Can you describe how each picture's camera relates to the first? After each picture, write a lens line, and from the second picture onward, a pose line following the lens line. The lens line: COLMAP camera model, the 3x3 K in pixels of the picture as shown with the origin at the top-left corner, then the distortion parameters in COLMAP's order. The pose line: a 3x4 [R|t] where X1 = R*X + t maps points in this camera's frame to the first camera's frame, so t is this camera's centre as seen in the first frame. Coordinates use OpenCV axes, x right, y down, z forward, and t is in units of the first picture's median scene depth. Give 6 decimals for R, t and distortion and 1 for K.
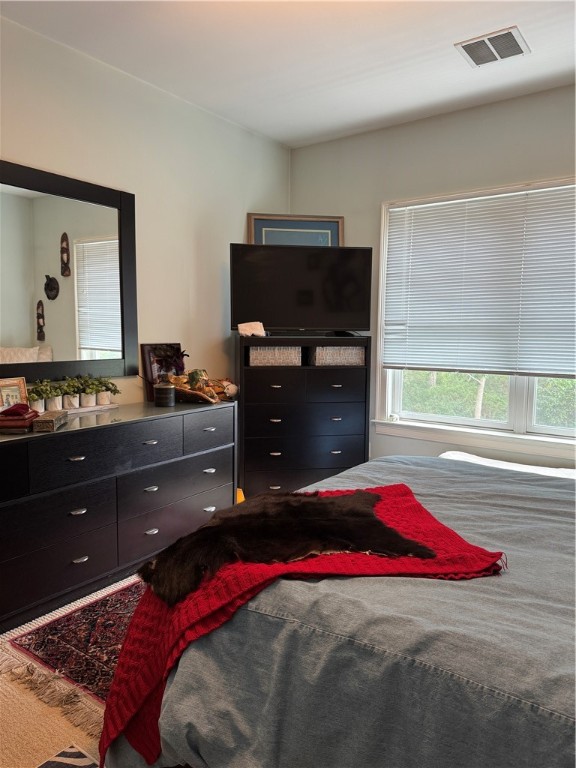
lens RADIAL K [[549.0, 0, 286.7], [0, 549.0, 380.8], [0, 0, 1]] dist [0.064989, -0.034788]
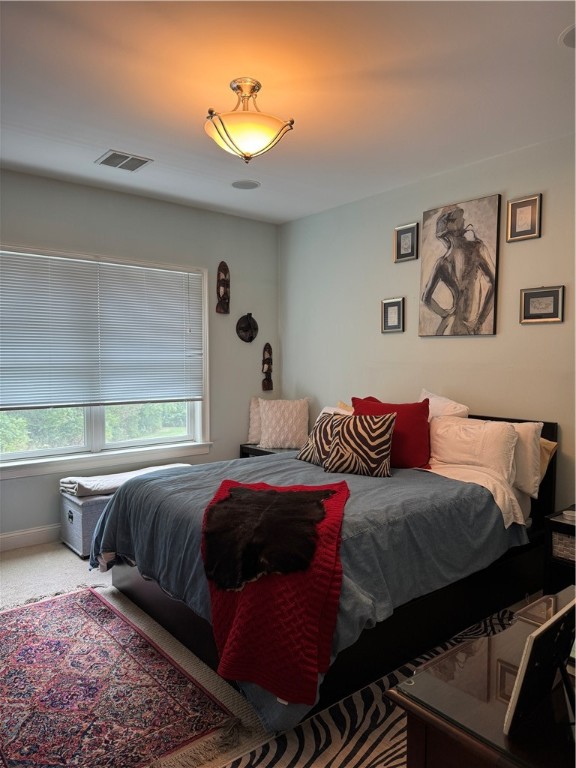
lens RADIAL K [[549.0, 0, 286.1], [0, 549.0, 387.1], [0, 0, 1]] dist [0.064989, -0.034788]
pose [[0.254453, -0.064806, 0.964911, -0.870092], [0.101708, 0.994012, 0.039939, -0.074869], [-0.961722, 0.087977, 0.259521, 0.343725]]
